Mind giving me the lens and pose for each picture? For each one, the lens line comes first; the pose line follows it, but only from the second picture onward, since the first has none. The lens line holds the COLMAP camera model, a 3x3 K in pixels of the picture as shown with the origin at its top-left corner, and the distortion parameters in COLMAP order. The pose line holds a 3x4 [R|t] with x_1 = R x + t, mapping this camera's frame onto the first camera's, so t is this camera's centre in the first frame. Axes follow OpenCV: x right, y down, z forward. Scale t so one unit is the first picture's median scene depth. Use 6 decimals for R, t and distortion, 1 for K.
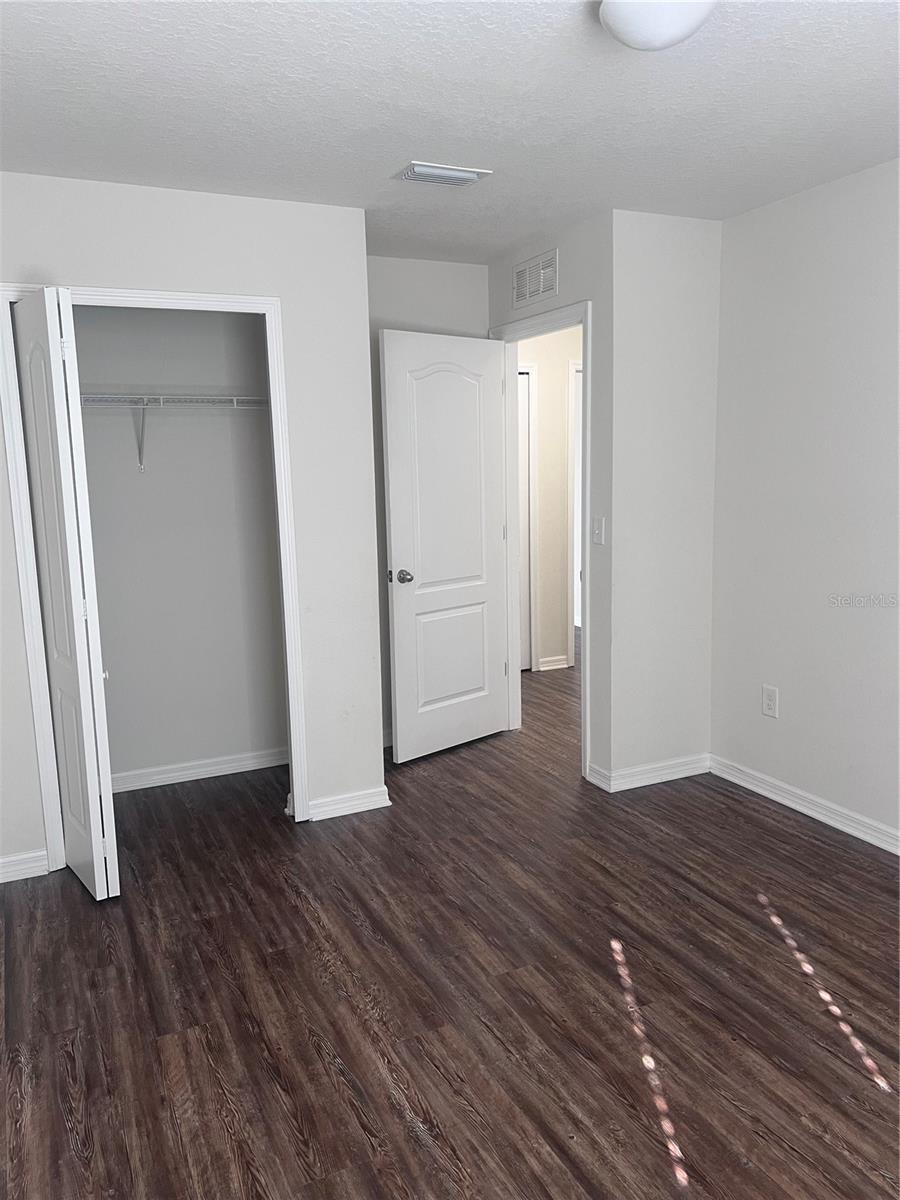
lens RADIAL K [[907.8, 0, 451.2], [0, 907.8, 600.6], [0, 0, 1]] dist [0.025653, -0.033651]
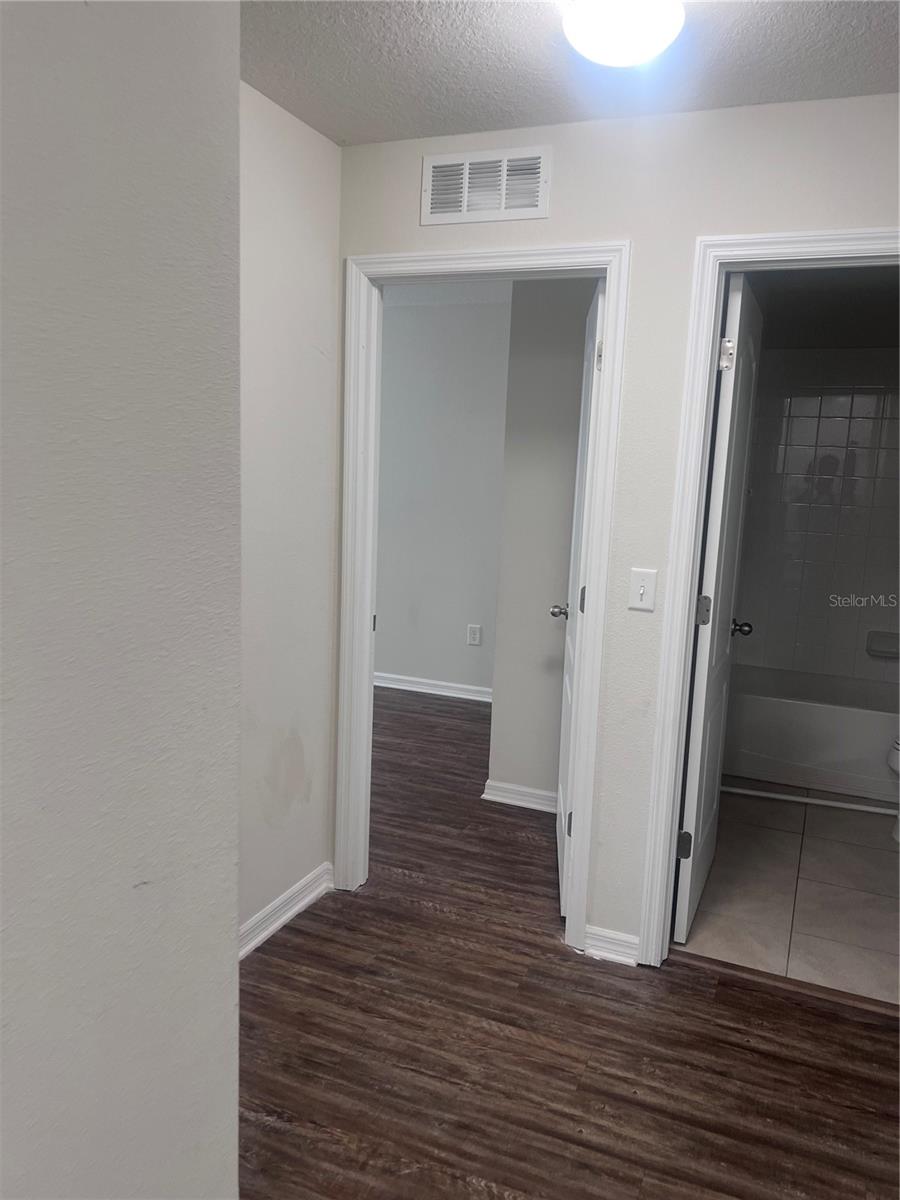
lens RADIAL K [[907.8, 0, 454.6], [0, 907.8, 599.9], [0, 0, 1]] dist [0.025653, -0.033651]
pose [[-0.749156, 0.089958, -0.656257, 0.865739], [-0.127557, 0.952600, 0.276193, -0.382789], [0.649996, 0.290622, -0.702171, 2.308416]]
